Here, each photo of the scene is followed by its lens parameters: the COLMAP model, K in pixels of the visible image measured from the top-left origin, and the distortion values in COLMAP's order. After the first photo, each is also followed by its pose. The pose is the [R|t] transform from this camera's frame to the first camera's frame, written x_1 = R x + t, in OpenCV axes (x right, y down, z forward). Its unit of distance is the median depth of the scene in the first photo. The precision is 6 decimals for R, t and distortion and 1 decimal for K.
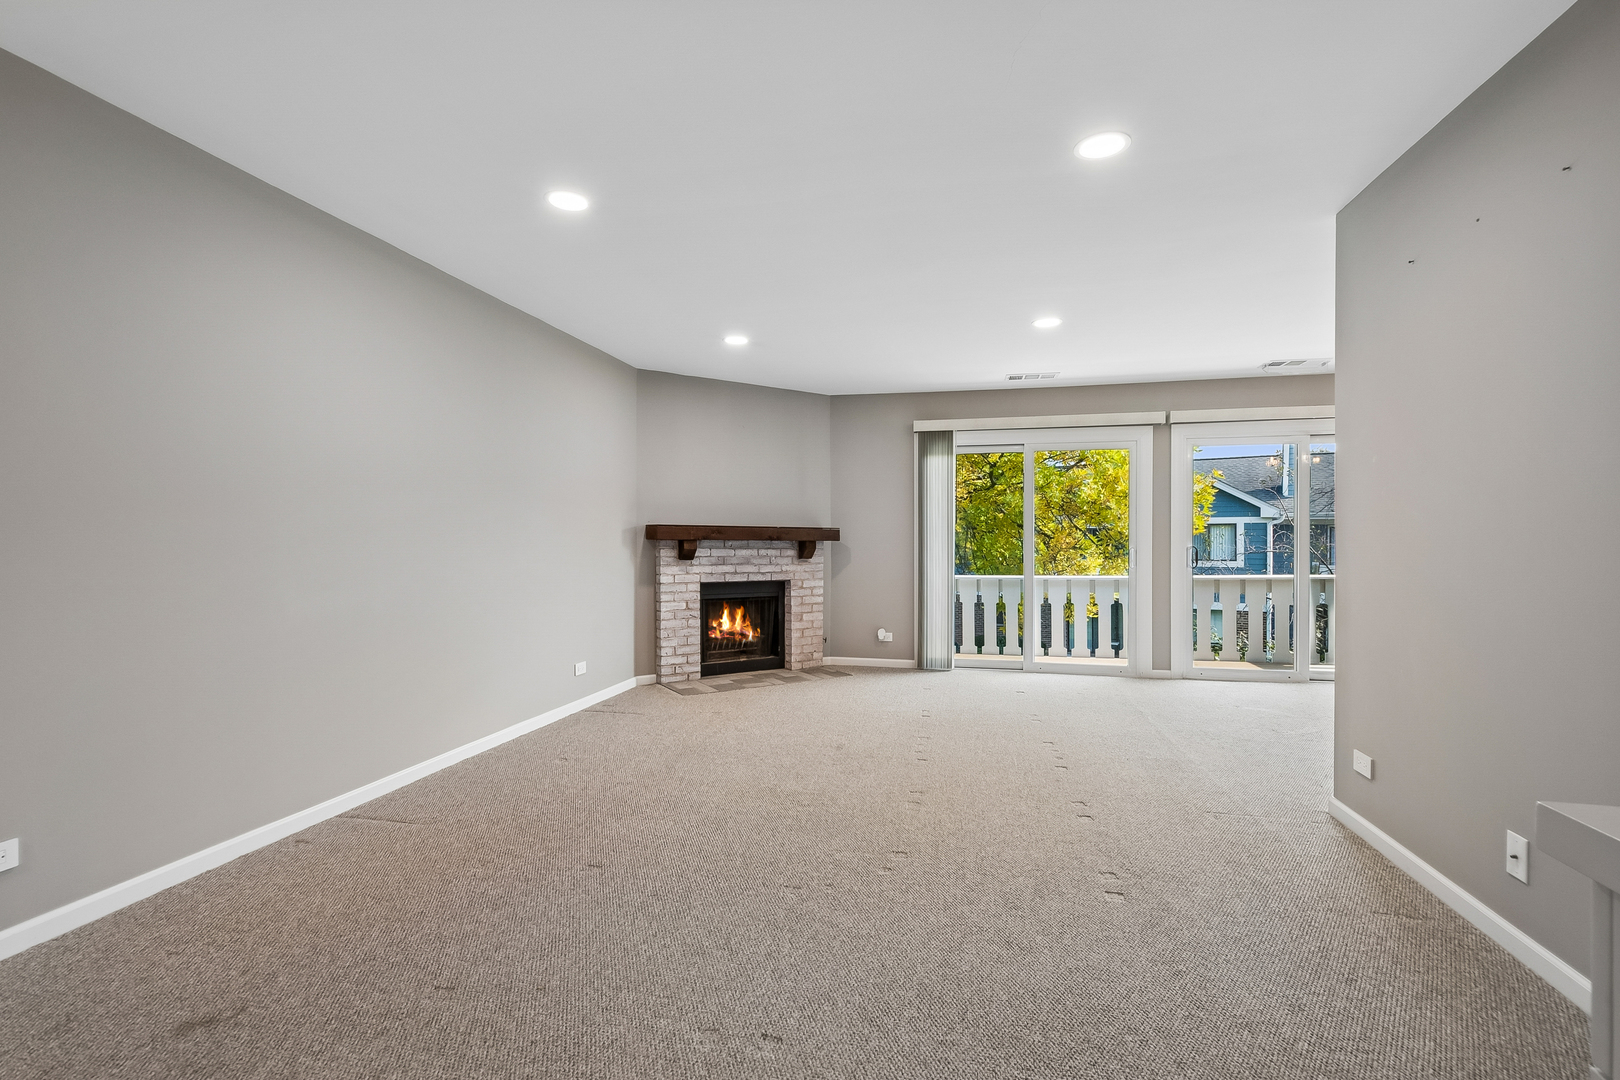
lens RADIAL K [[712.3, 0, 815.3], [0, 712.3, 537.1], [0, 0, 1]] dist [0.015199, -0.003871]
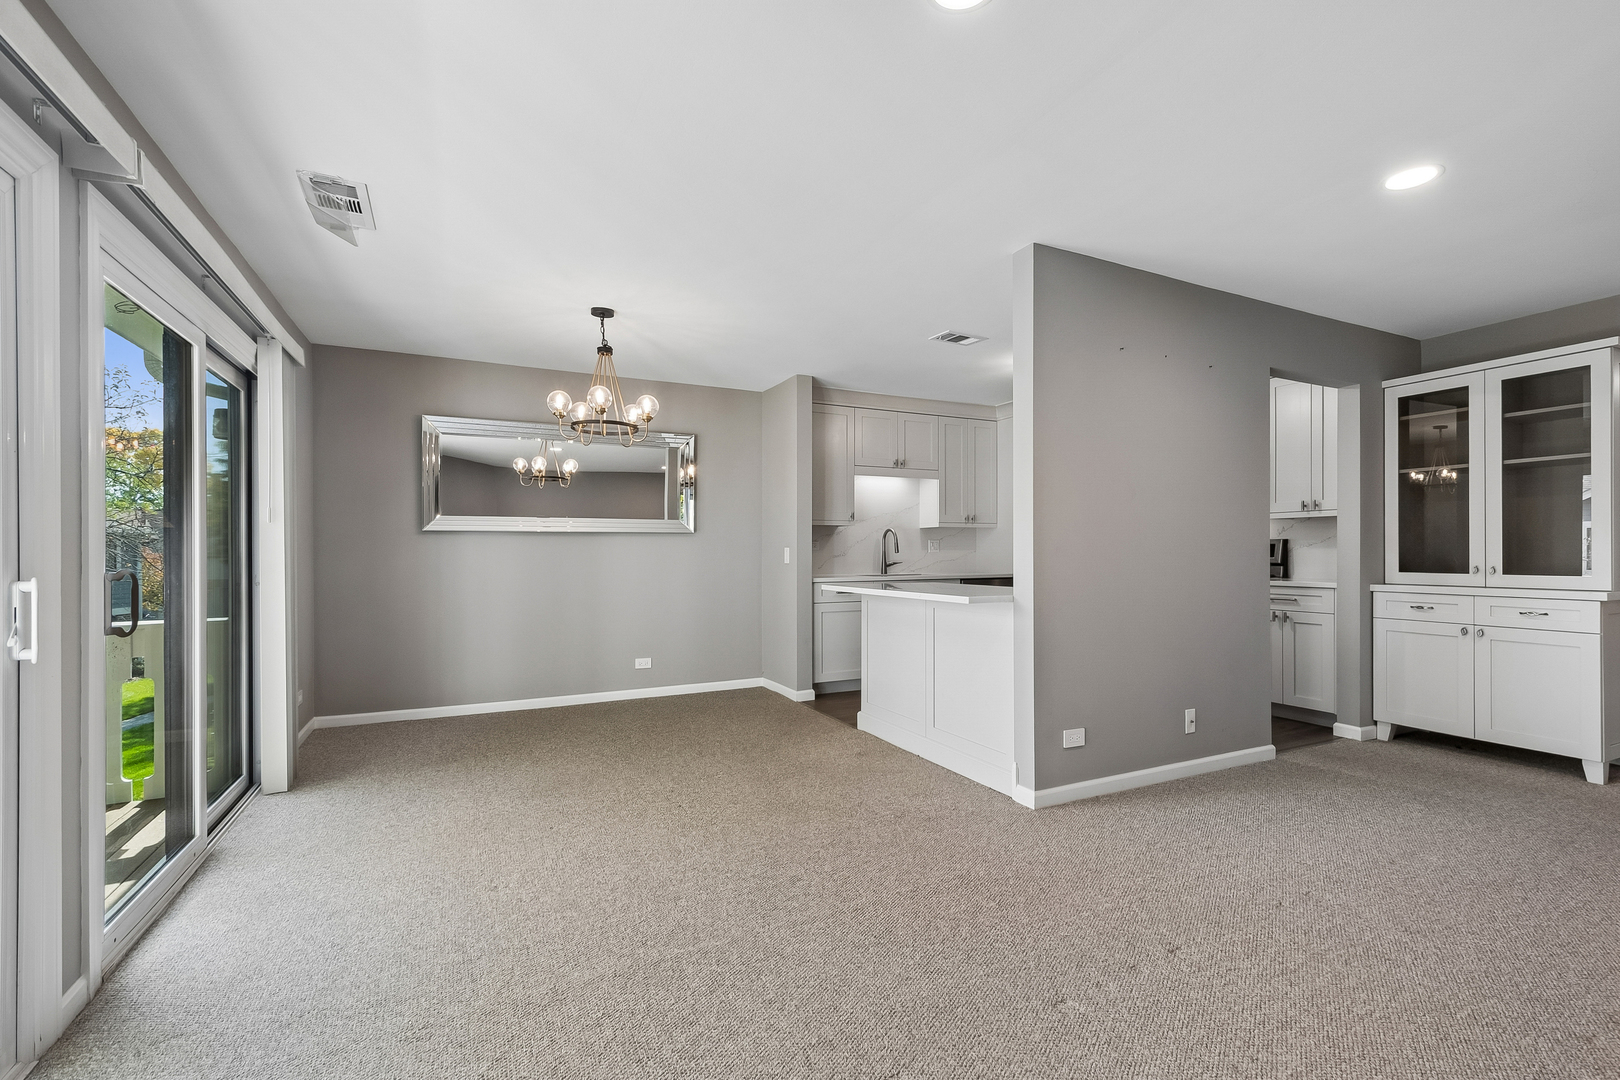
lens RADIAL K [[712.3, 0, 822.1], [0, 712.3, 551.5], [0, 0, 1]] dist [0.015199, -0.003871]
pose [[-0.636377, 0.001894, 0.771376, 0.054604], [0.000196, 0.999997, -0.002294, 0.005174], [-0.771379, -0.001309, -0.636375, 0.945111]]
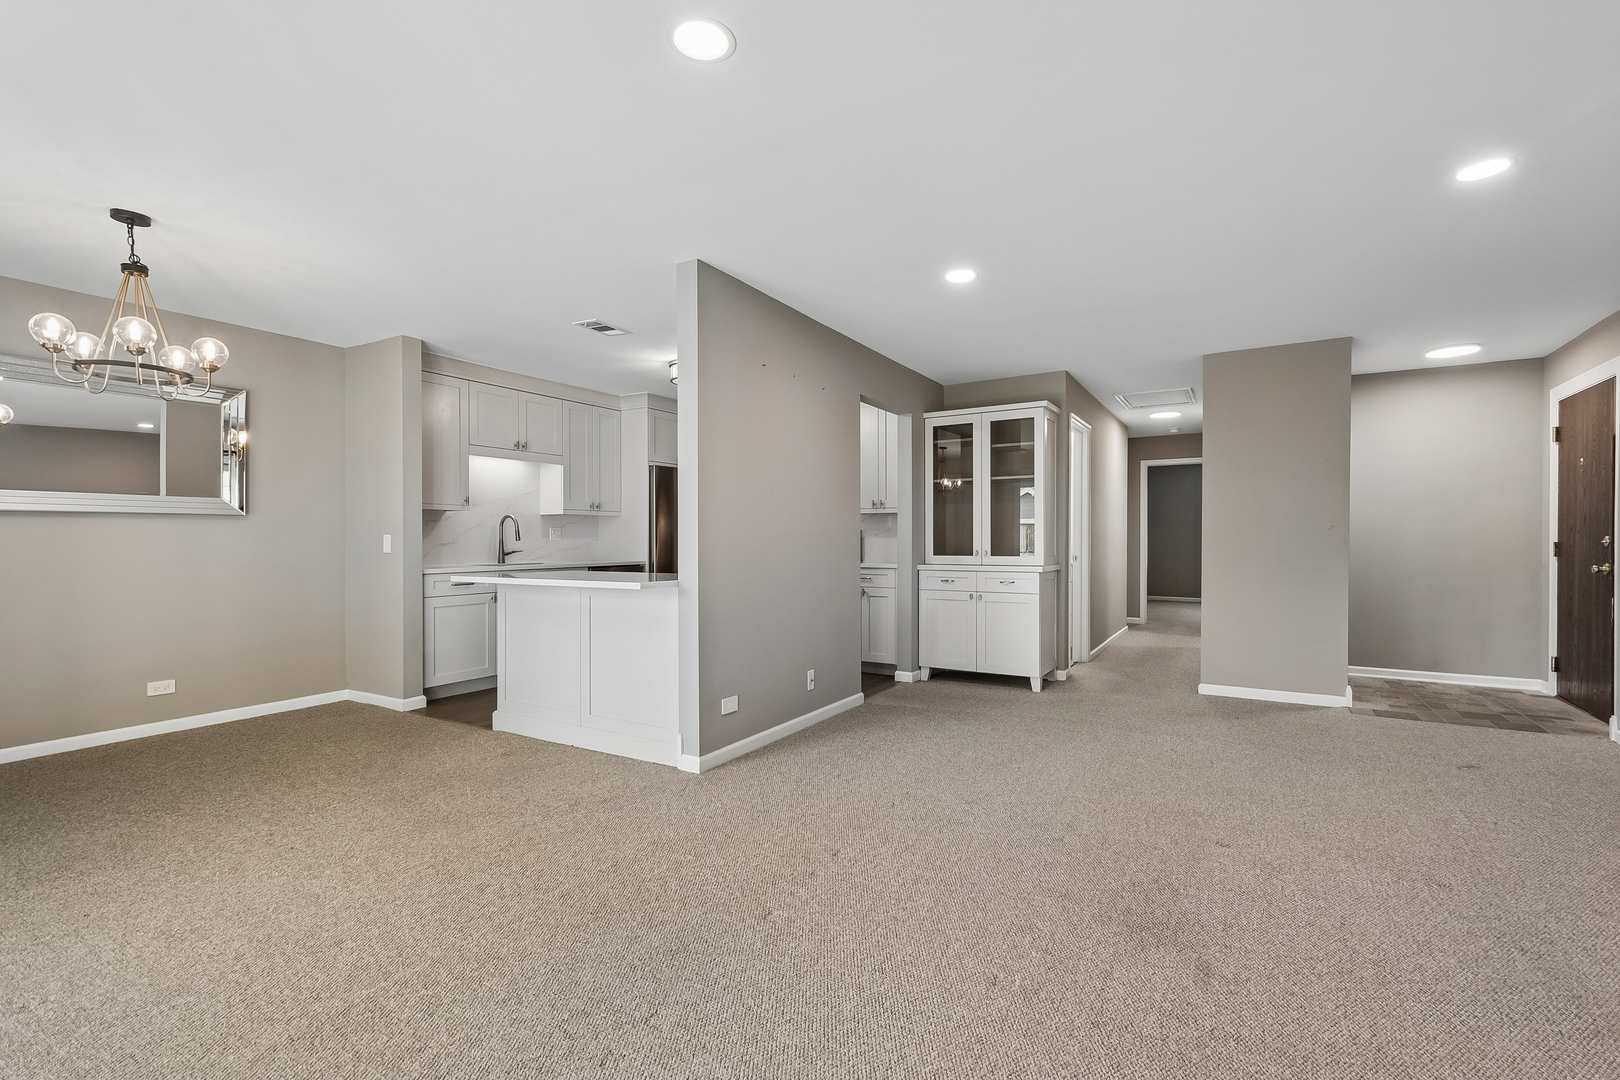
lens RADIAL K [[712.3, 0, 832.0], [0, 712.3, 543.7], [0, 0, 1]] dist [0.015199, -0.003871]
pose [[-0.953836, -0.001264, 0.300324, 0.083585], [-0.000103, 0.999992, 0.003880, 0.004761], [-0.300327, 0.003670, -0.953829, 1.008780]]
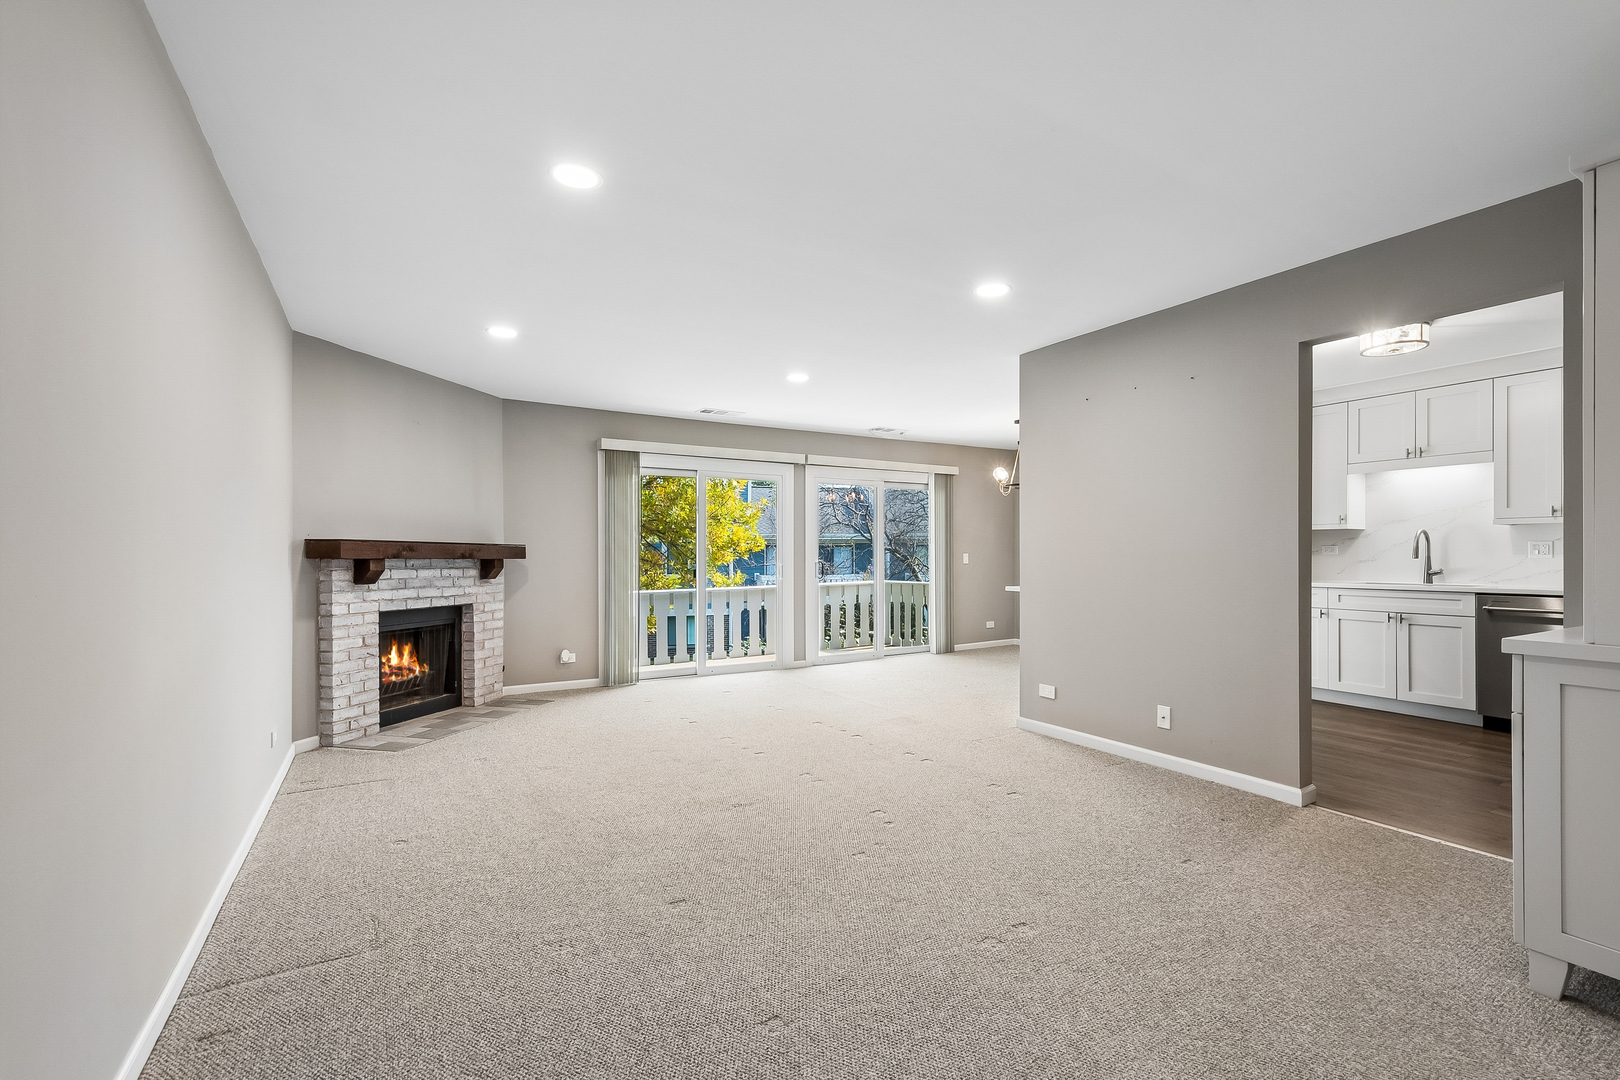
lens RADIAL K [[712.3, 0, 812.3], [0, 712.3, 550.7], [0, 0, 1]] dist [0.015199, -0.003871]
pose [[0.728648, 0.002610, 0.684884, -0.350417], [0.000256, 0.999992, -0.004082, -0.001480], [-0.684889, 0.003150, 0.728641, 0.076438]]
